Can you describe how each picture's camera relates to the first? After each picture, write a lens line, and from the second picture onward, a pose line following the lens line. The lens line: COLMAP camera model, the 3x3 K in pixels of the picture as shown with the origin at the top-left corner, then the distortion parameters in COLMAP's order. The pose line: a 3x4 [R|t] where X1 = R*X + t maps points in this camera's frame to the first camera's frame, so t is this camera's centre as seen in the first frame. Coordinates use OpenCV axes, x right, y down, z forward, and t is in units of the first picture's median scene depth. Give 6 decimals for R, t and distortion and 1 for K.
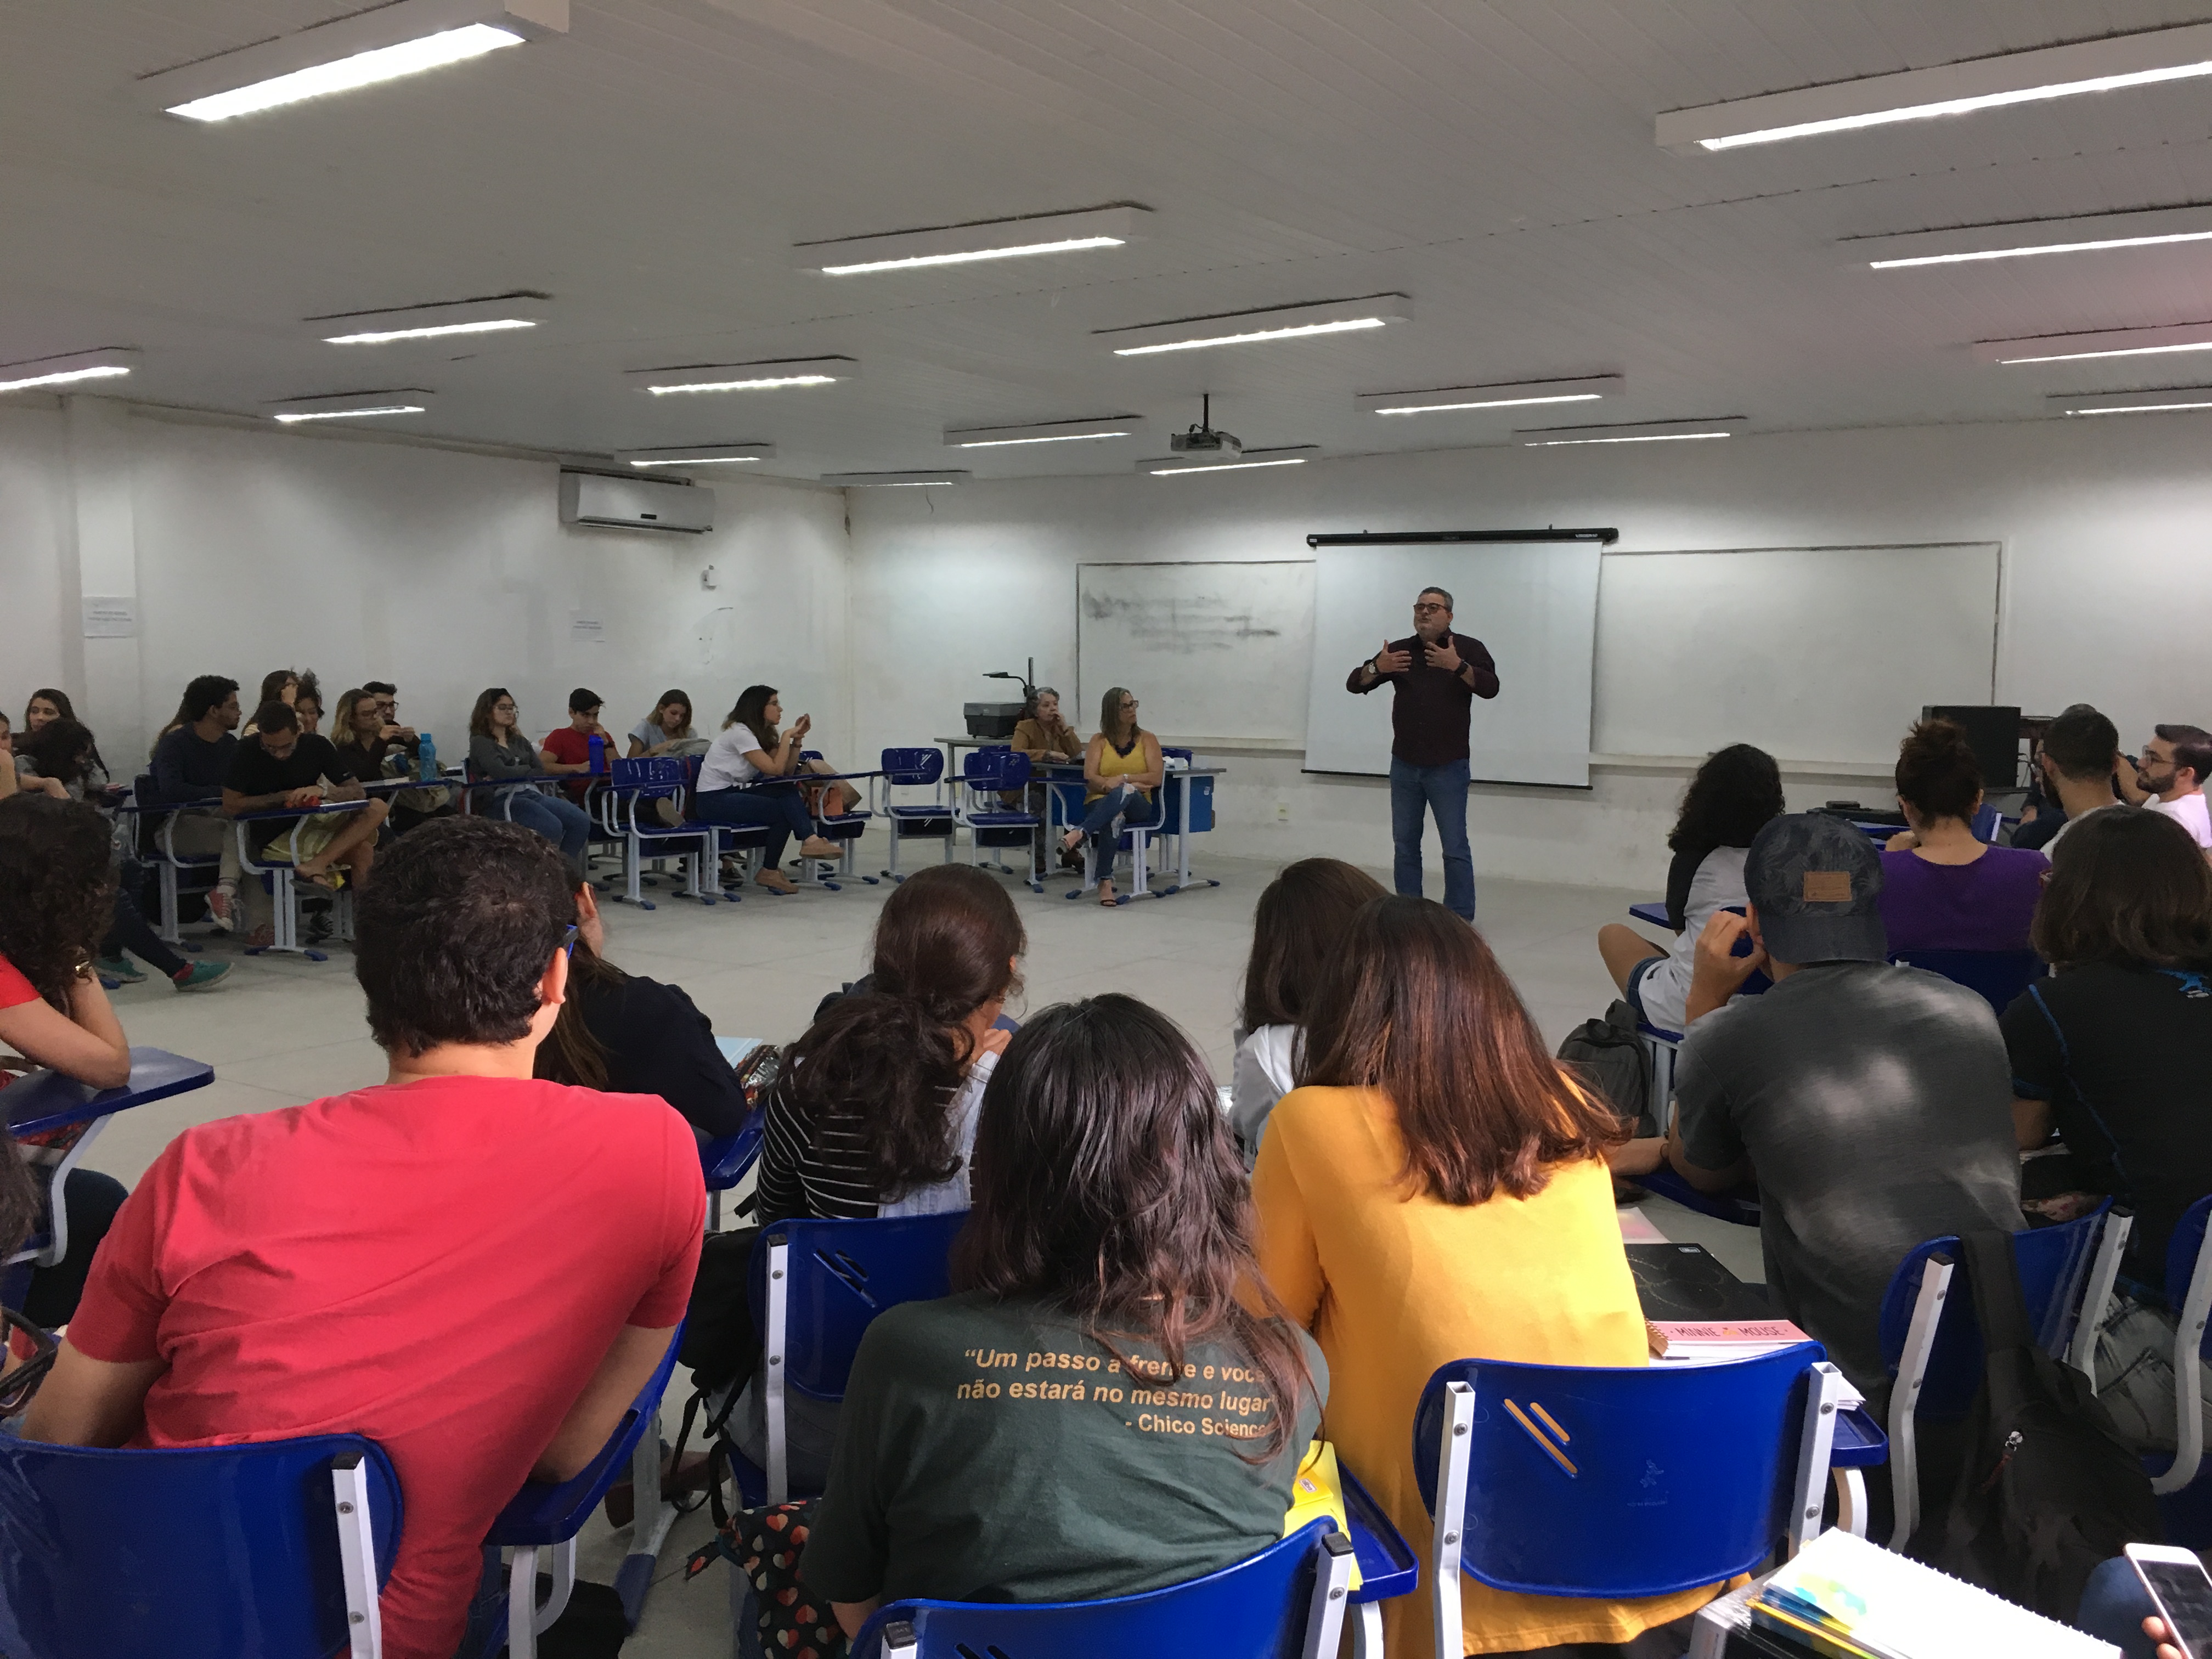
lens RADIAL K [[1895.6, 0, 1106.0], [0, 1895.6, 829.5], [0, 0, 1]] dist [0.127865, -0.232308]
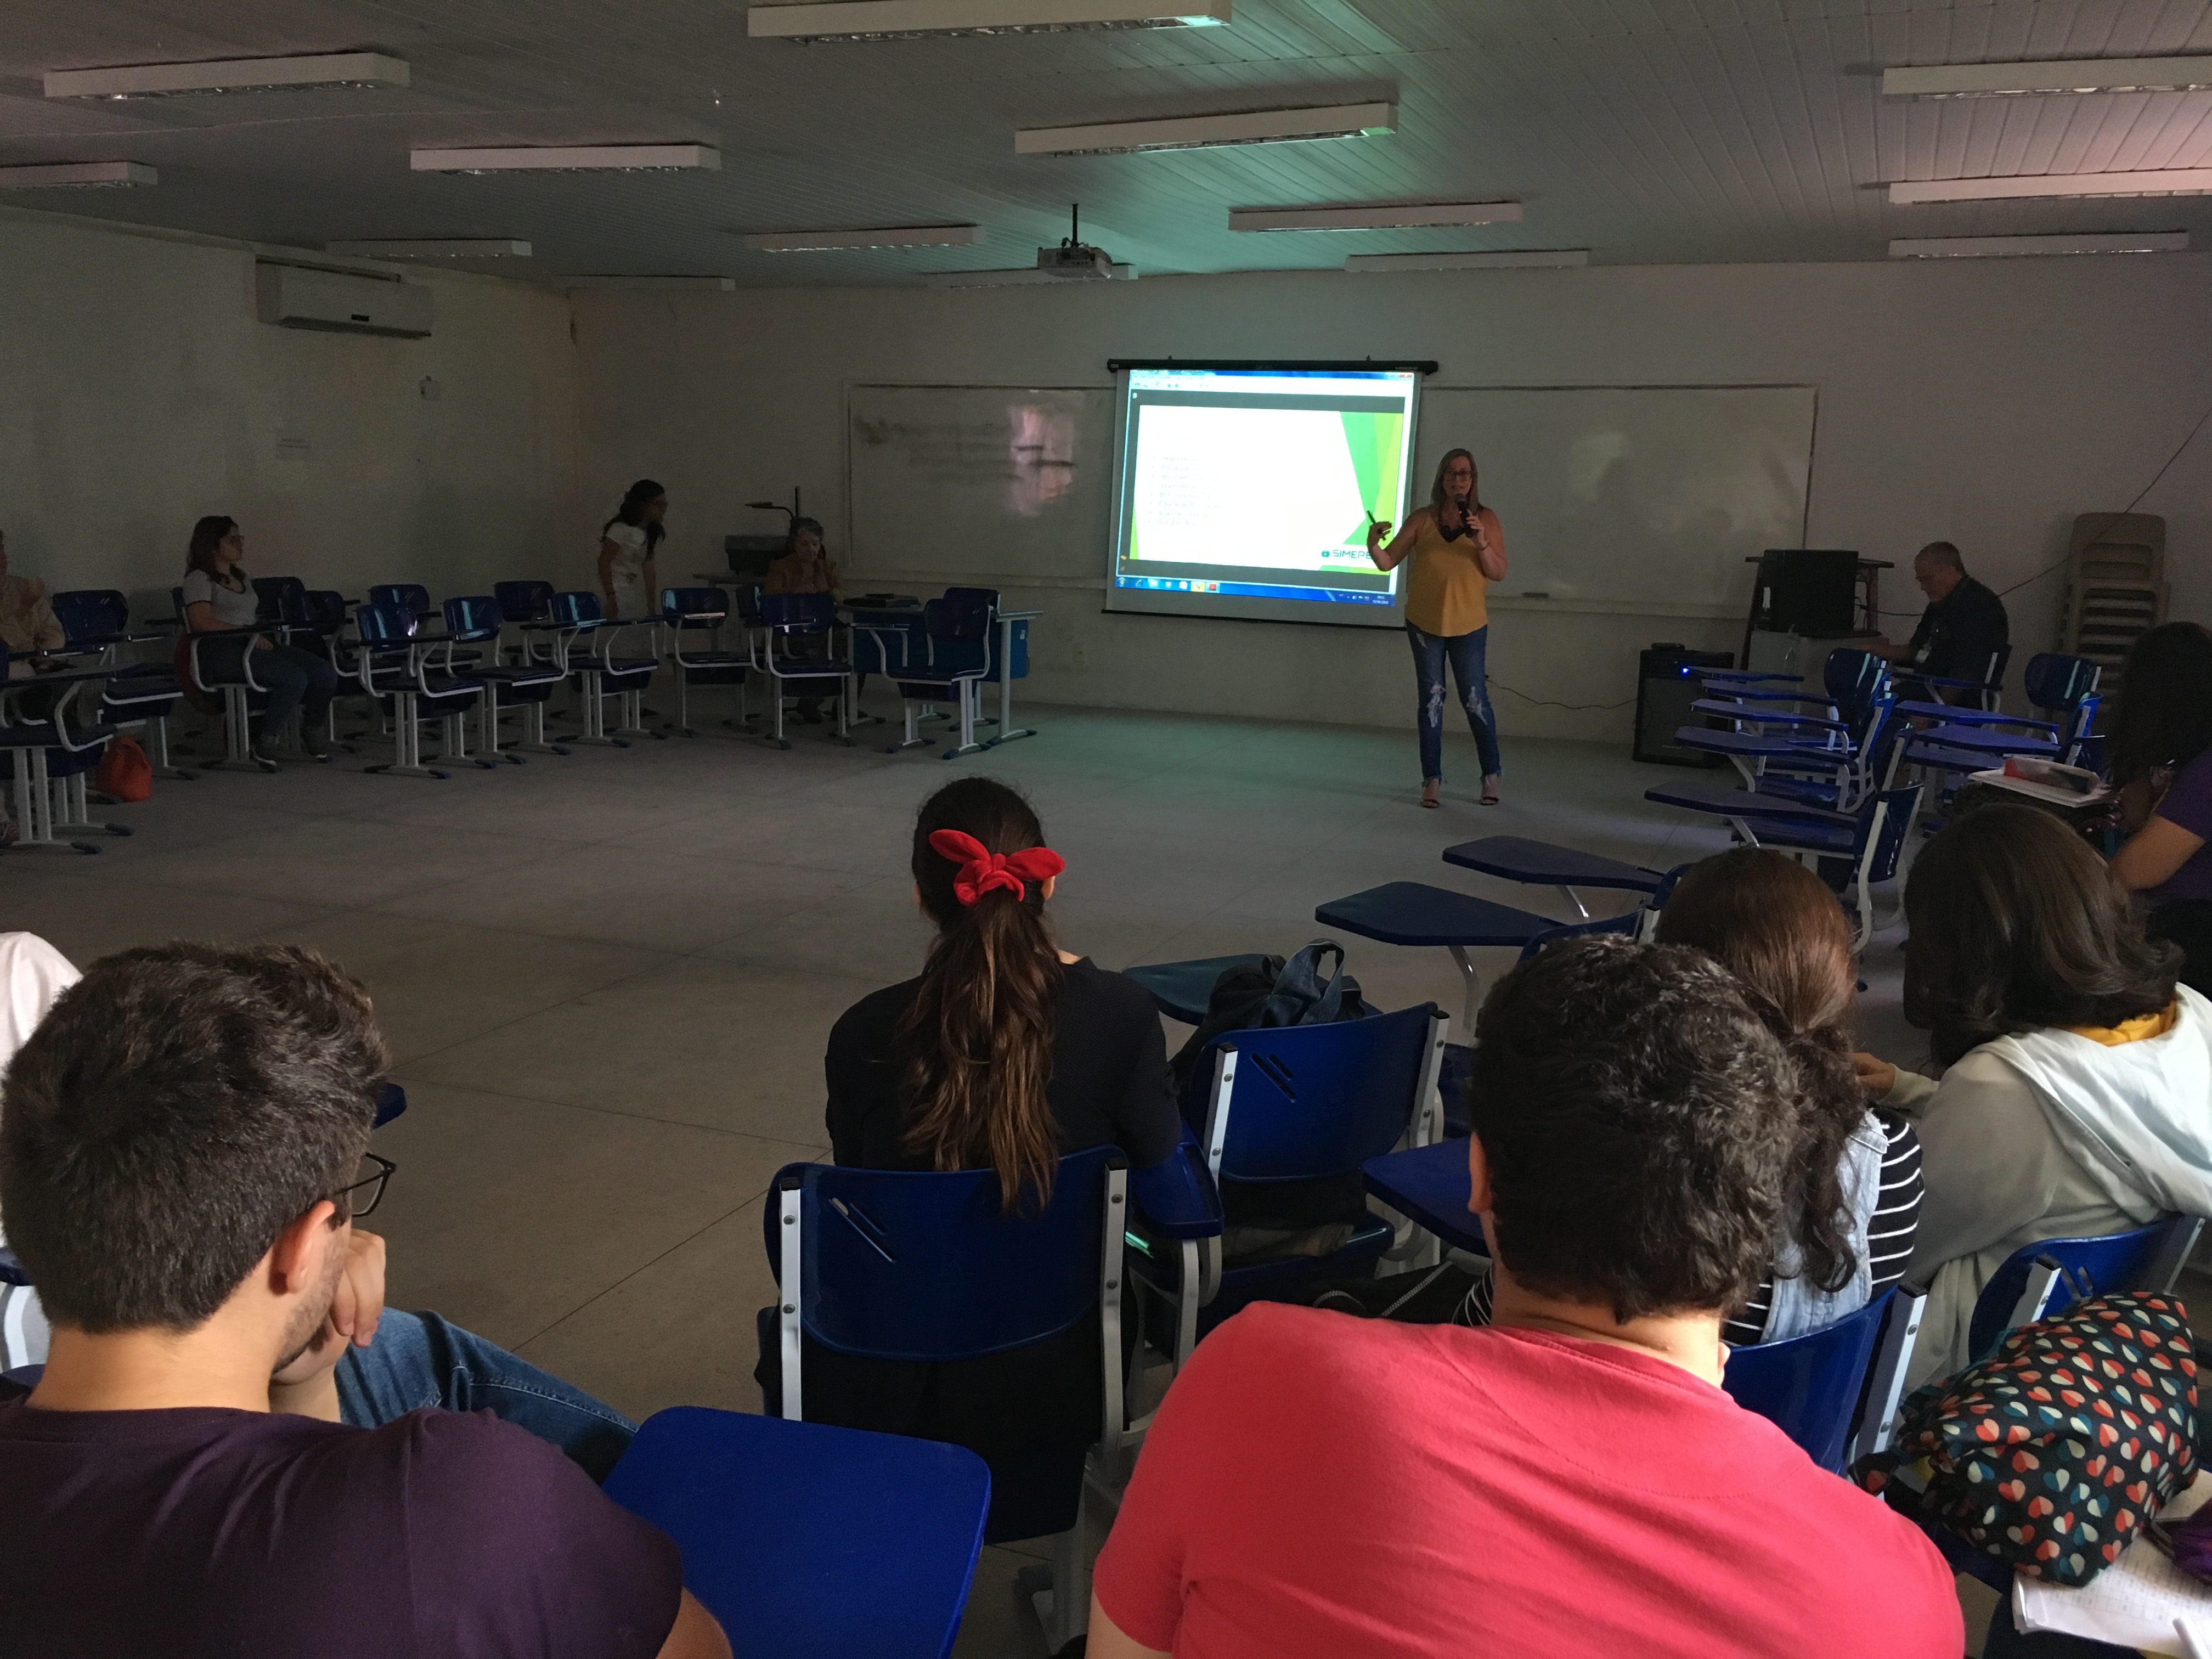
lens RADIAL K [[1895.6, 0, 1106.0], [0, 1895.6, 829.5], [0, 0, 1]] dist [0.127865, -0.232308]
pose [[0.976546, -0.029161, 0.213324, -0.102866], [0.008861, 0.995390, 0.095503, -0.012944], [-0.215126, -0.091373, 0.972302, 0.057121]]
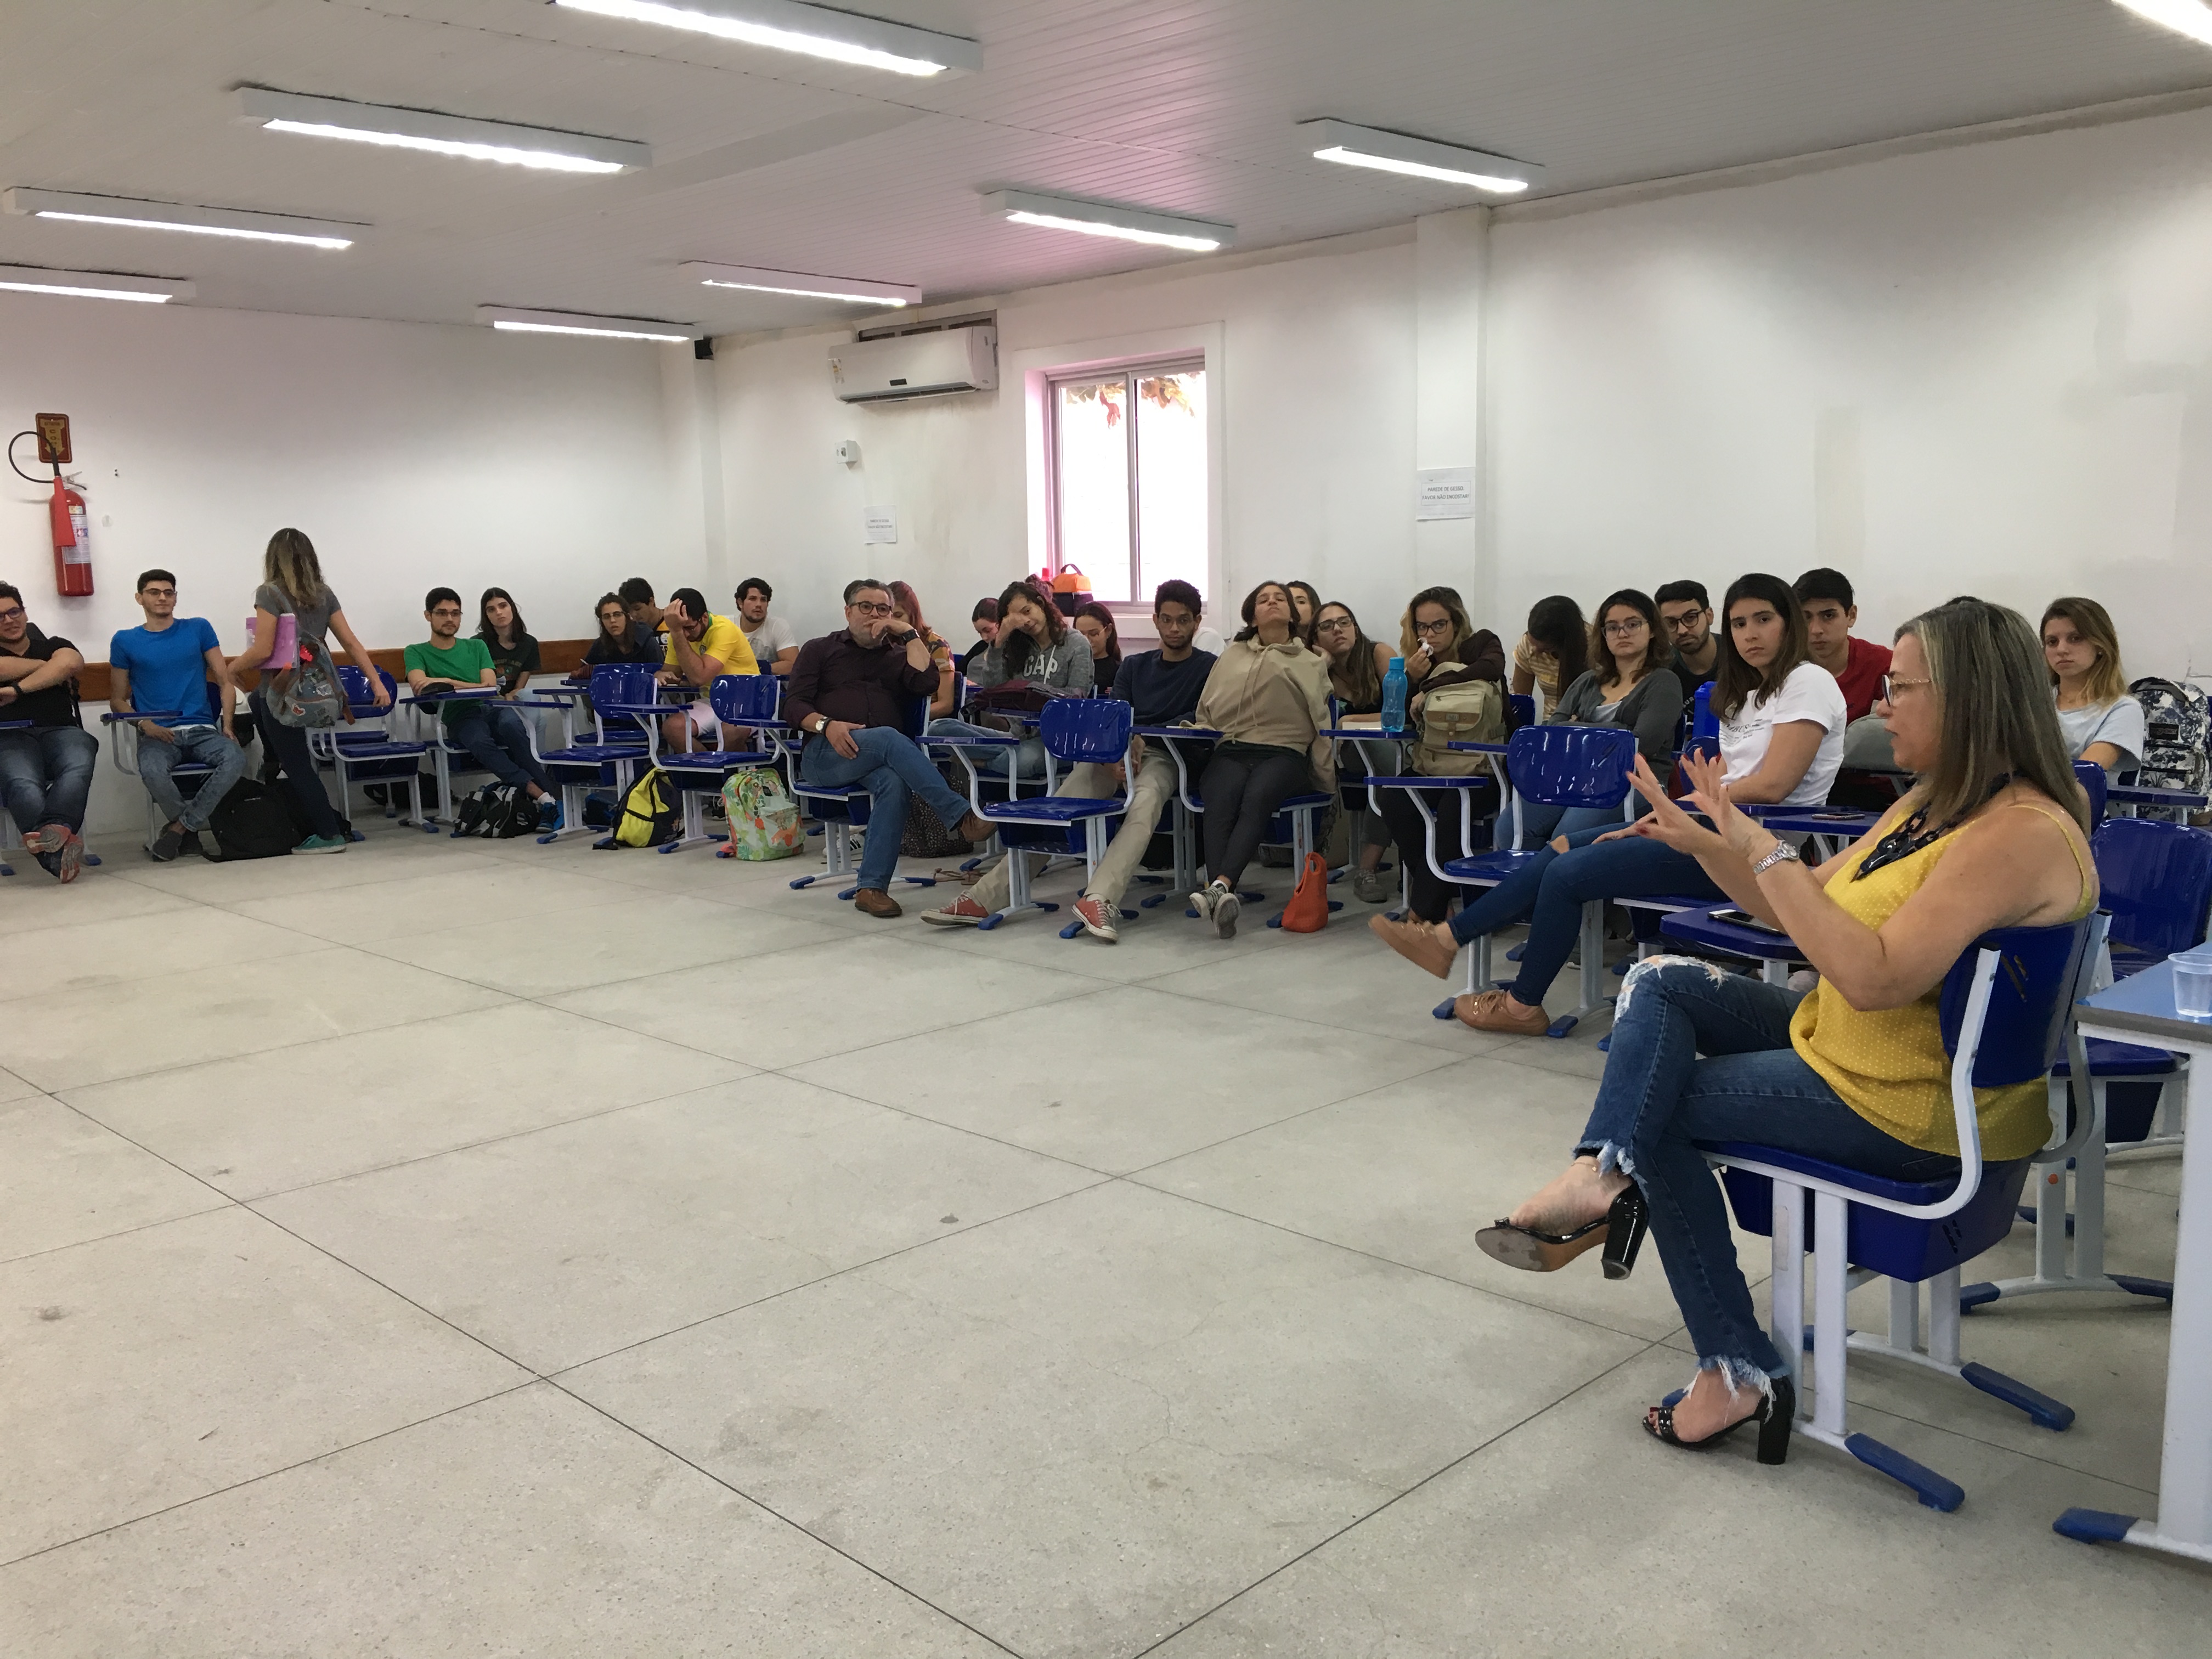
lens RADIAL K [[1895.6, 0, 1106.0], [0, 1895.6, 829.5], [0, 0, 1]] dist [0.127865, -0.232308]
pose [[-0.187488, 0.136028, -0.972802, 0.233915], [-0.074759, 0.985516, 0.152214, -0.065926], [0.979418, 0.101264, -0.174603, 0.810460]]
